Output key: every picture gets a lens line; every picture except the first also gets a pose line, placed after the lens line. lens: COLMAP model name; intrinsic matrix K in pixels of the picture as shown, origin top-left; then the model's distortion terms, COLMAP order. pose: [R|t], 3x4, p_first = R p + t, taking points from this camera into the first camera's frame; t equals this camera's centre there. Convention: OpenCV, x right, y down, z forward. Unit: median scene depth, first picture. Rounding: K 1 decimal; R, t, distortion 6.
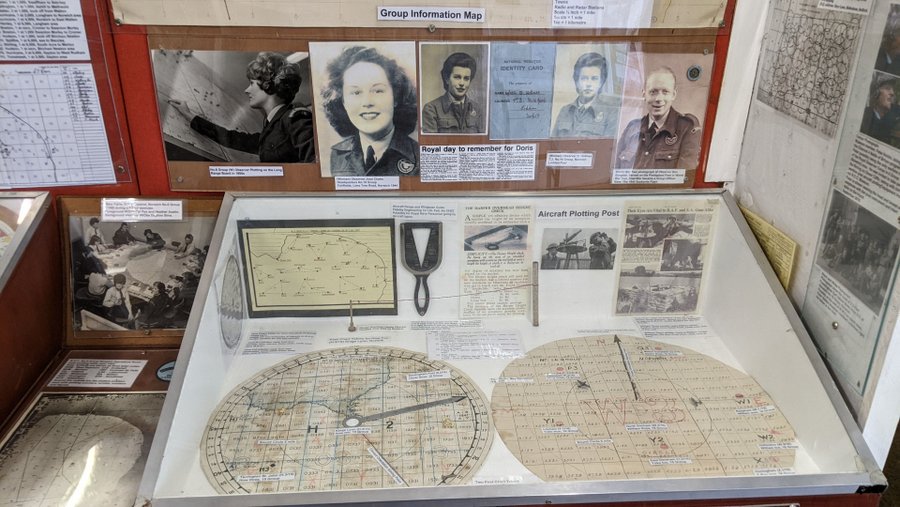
lens RADIAL K [[717.5, 0, 467.8], [0, 717.5, 275.2], [0, 0, 1]] dist [0.030635, -0.041380]
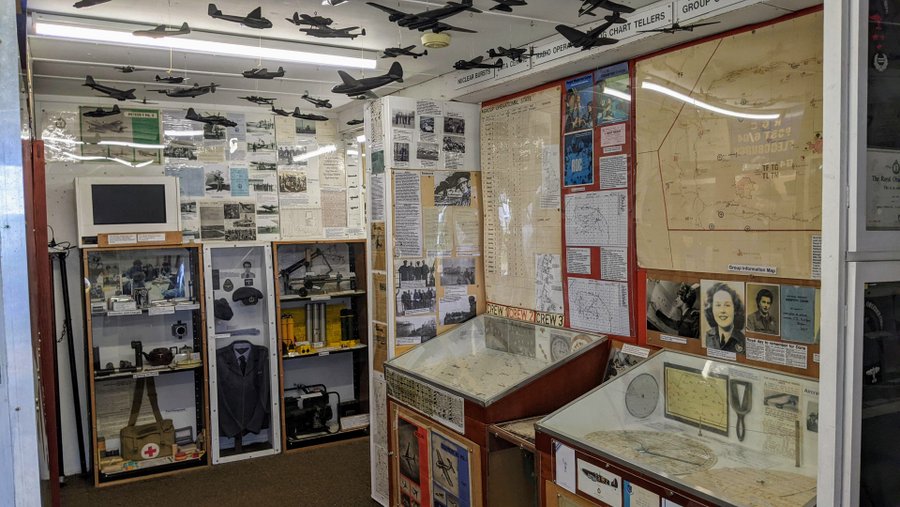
lens RADIAL K [[717.5, 0, 449.5], [0, 717.5, 255.9], [0, 0, 1]] dist [0.030635, -0.041380]
pose [[0.430340, 0.021535, -0.902410, 1.252248], [-0.372366, 0.914925, -0.155739, 0.191969], [0.822284, 0.403048, 0.401748, -0.420005]]
